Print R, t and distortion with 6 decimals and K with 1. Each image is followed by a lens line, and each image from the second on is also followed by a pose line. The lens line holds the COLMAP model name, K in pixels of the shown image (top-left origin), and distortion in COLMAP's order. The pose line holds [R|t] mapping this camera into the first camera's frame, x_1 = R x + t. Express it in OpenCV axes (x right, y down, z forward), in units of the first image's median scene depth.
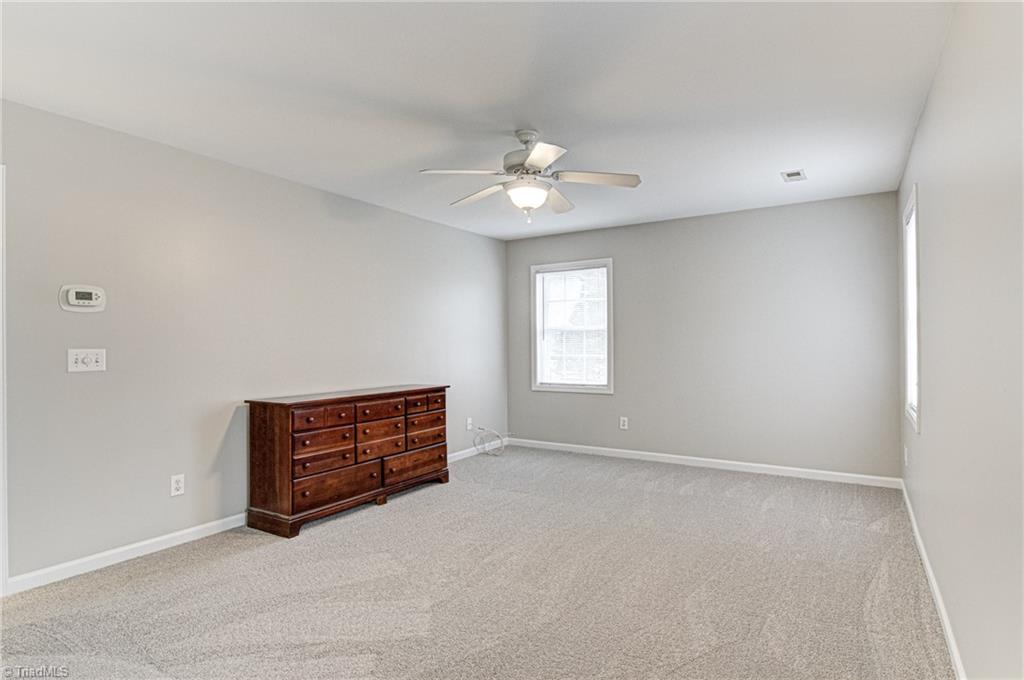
lens RADIAL K [[542.5, 0, 518.4], [0, 542.5, 339.6], [0, 0, 1]] dist [0.023913, -0.020978]
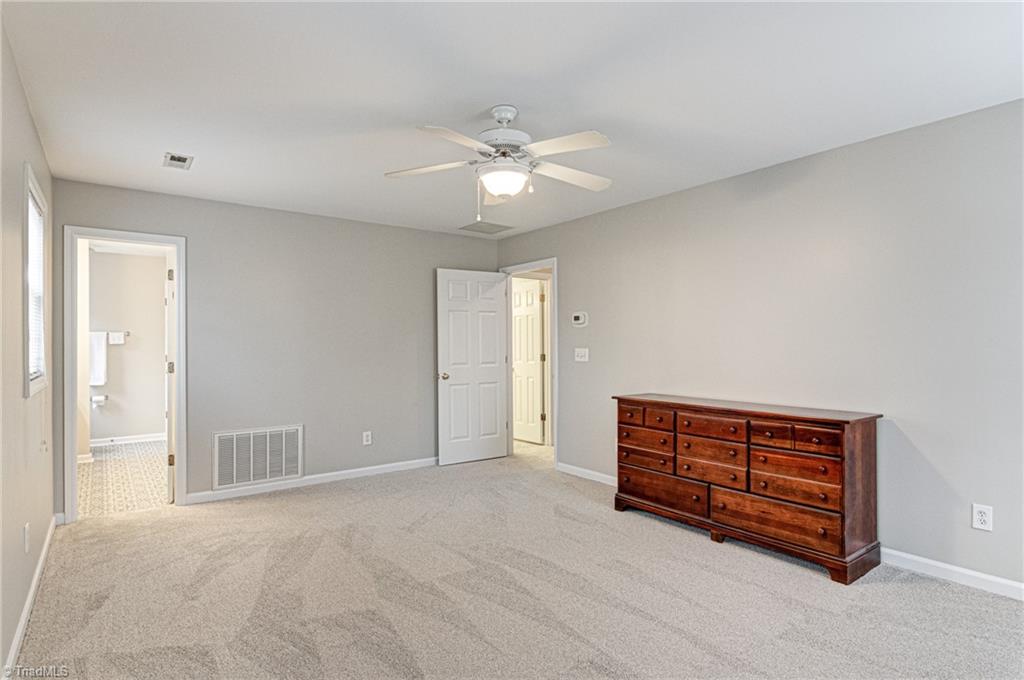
lens RADIAL K [[542.5, 0, 518.4], [0, 542.5, 339.6], [0, 0, 1]] dist [0.023913, -0.020978]
pose [[-0.361446, 0.000309, -0.932393, 0.634925], [0.009931, 0.999944, -0.003518, -0.004899], [0.932340, -0.010531, -0.361429, 1.024178]]
